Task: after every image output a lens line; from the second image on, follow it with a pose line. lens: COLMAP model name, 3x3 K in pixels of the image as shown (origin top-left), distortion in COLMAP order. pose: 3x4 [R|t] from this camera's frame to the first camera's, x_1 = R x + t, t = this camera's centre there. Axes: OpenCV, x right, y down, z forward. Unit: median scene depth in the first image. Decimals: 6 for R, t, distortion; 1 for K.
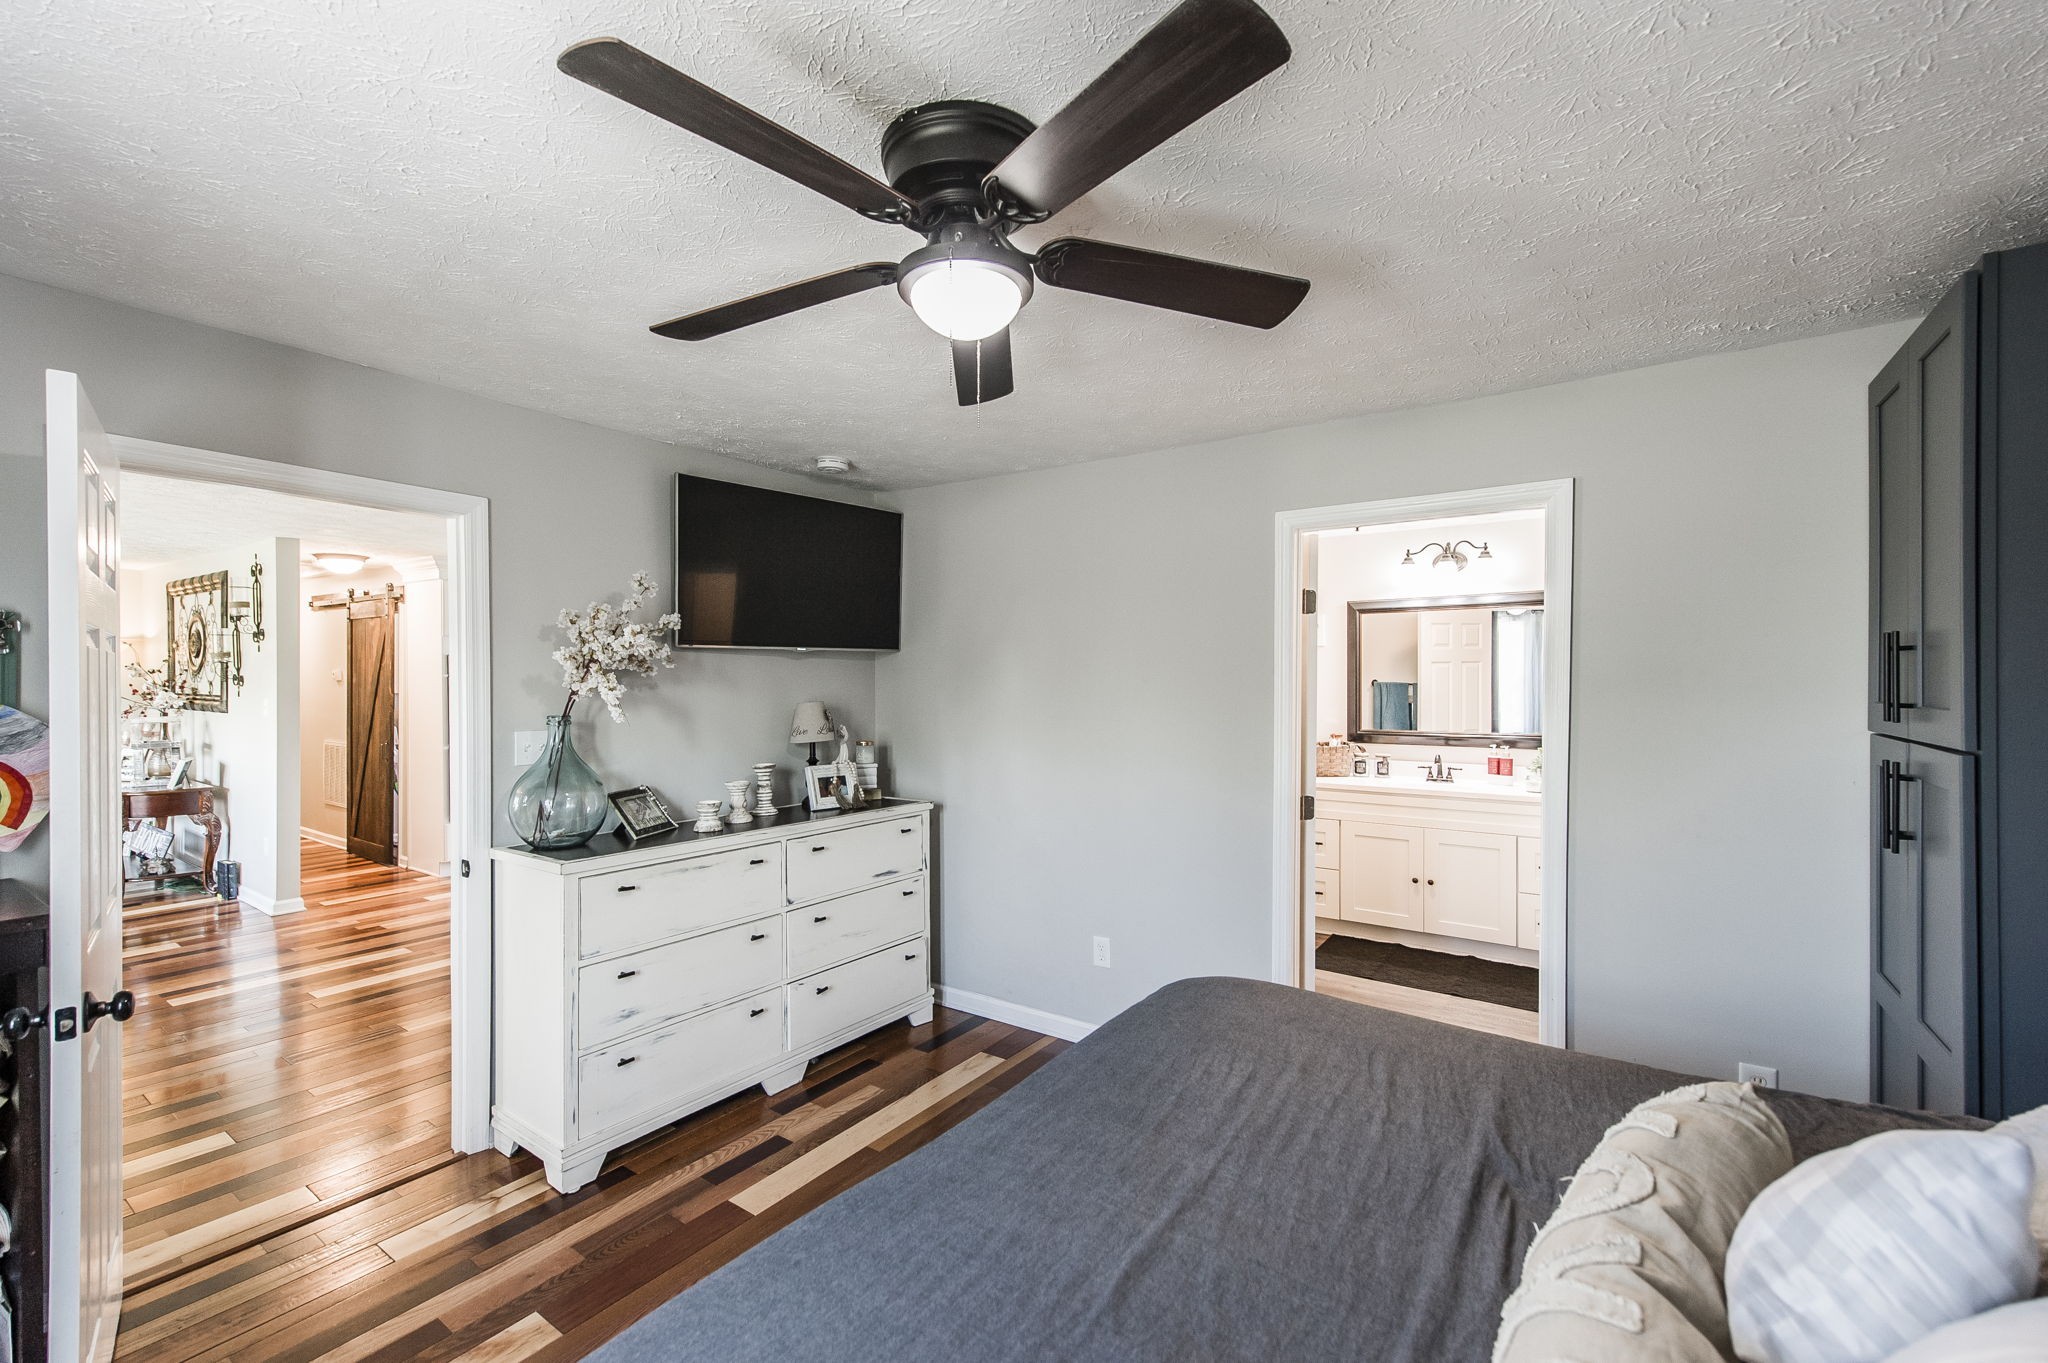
lens RADIAL K [[877.4, 0, 1033.3], [0, 877.4, 690.6], [0, 0, 1]] dist [0.010360, -0.002458]
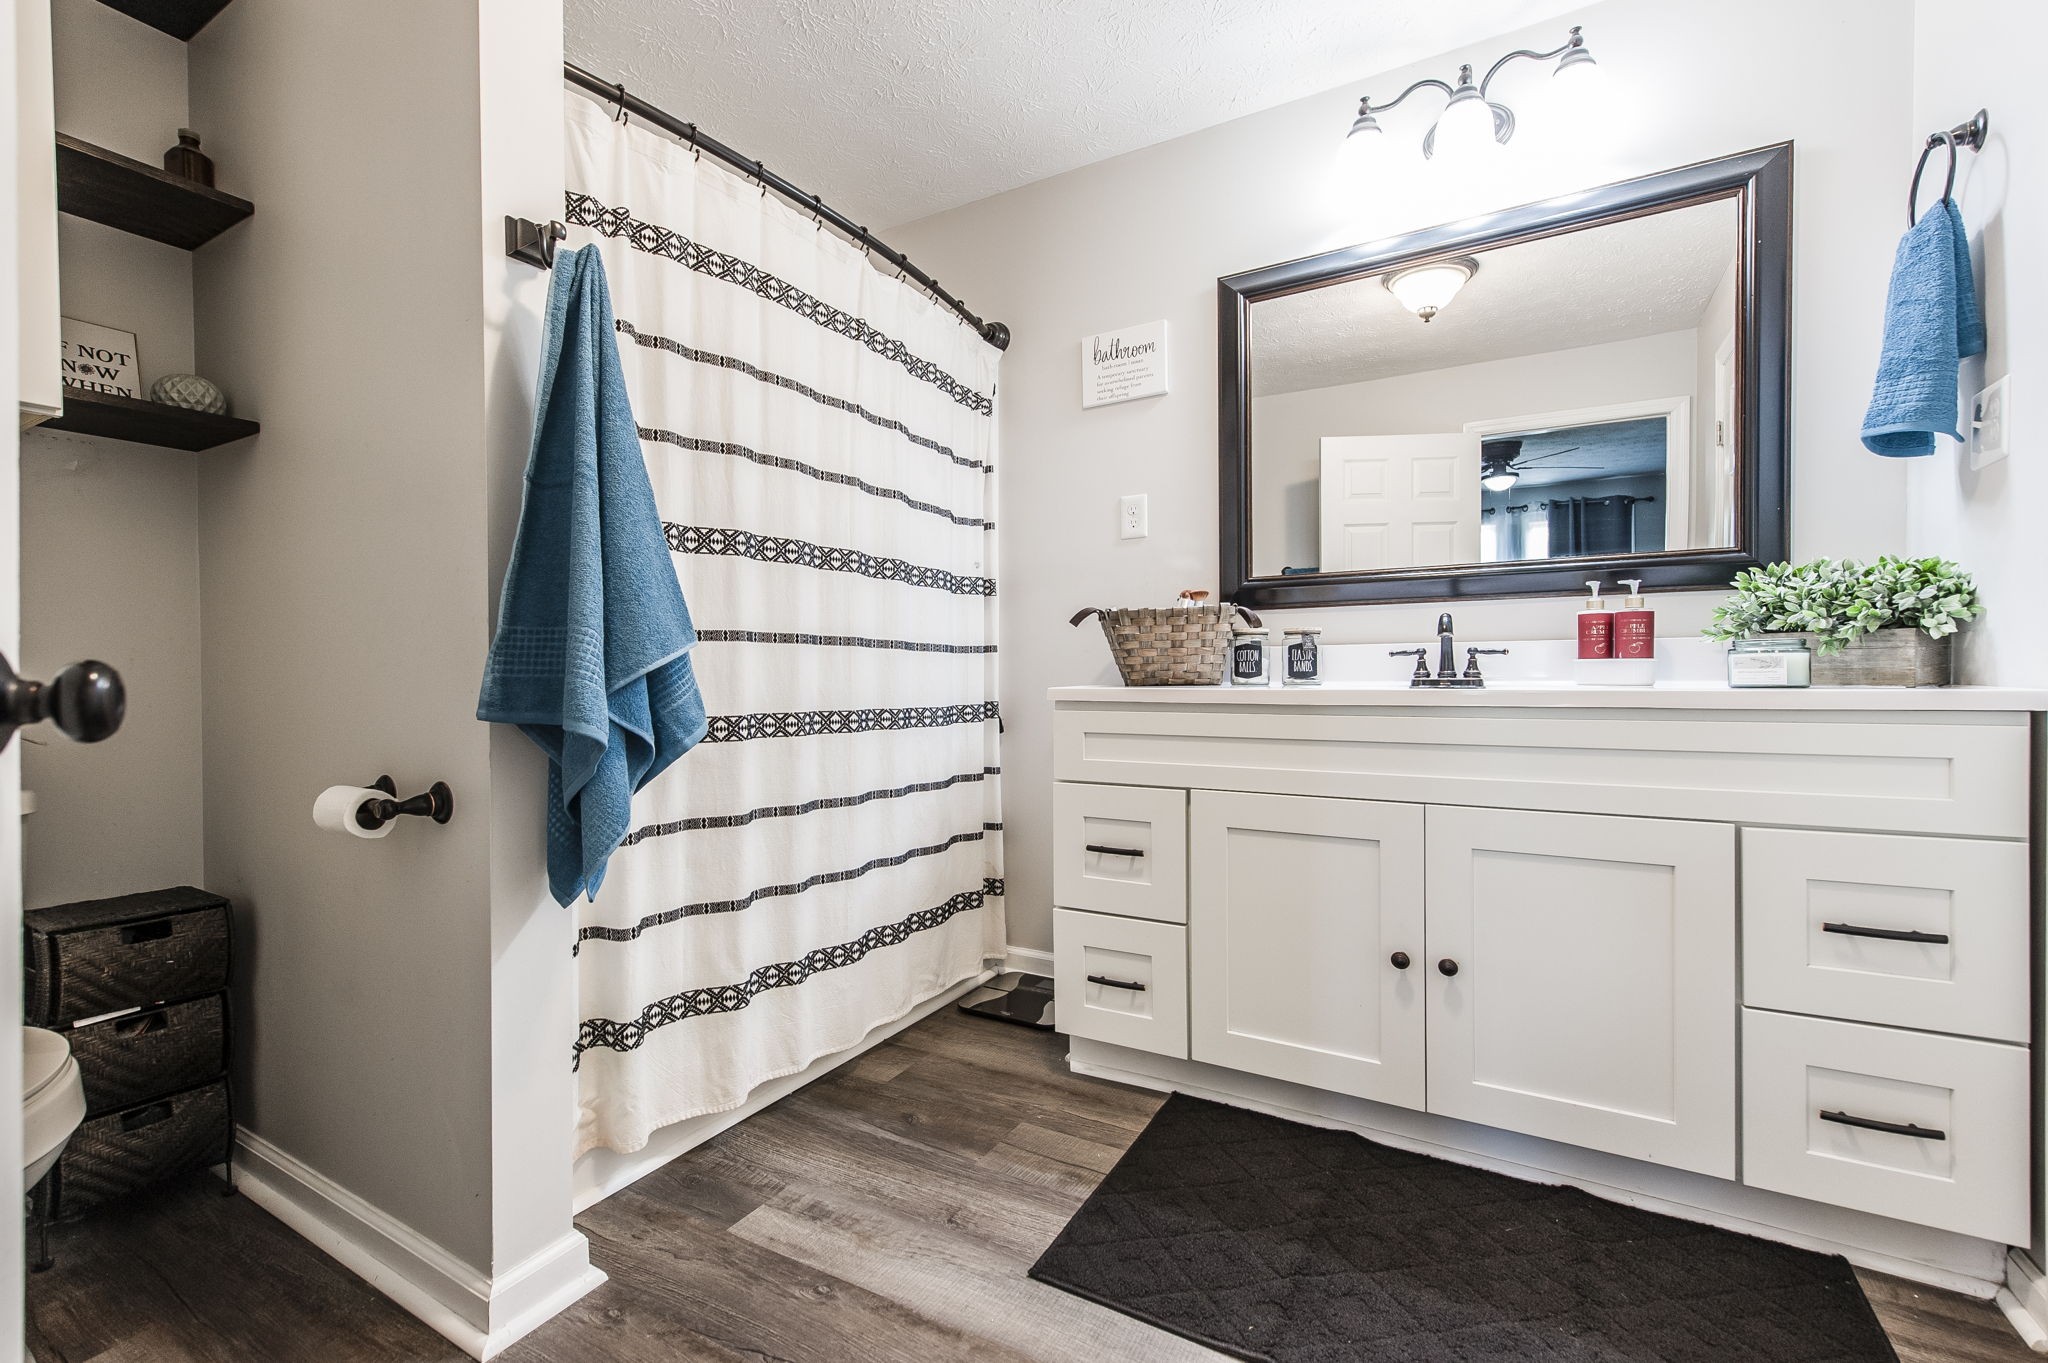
lens RADIAL K [[877.4, 0, 1008.8], [0, 877.4, 684.7], [0, 0, 1]] dist [0.010360, -0.002458]
pose [[0.998325, -0.007698, 0.057343, 0.246369], [0.007919, 0.999962, -0.003633, 0.102213], [-0.057313, 0.004081, 0.998348, 0.621899]]
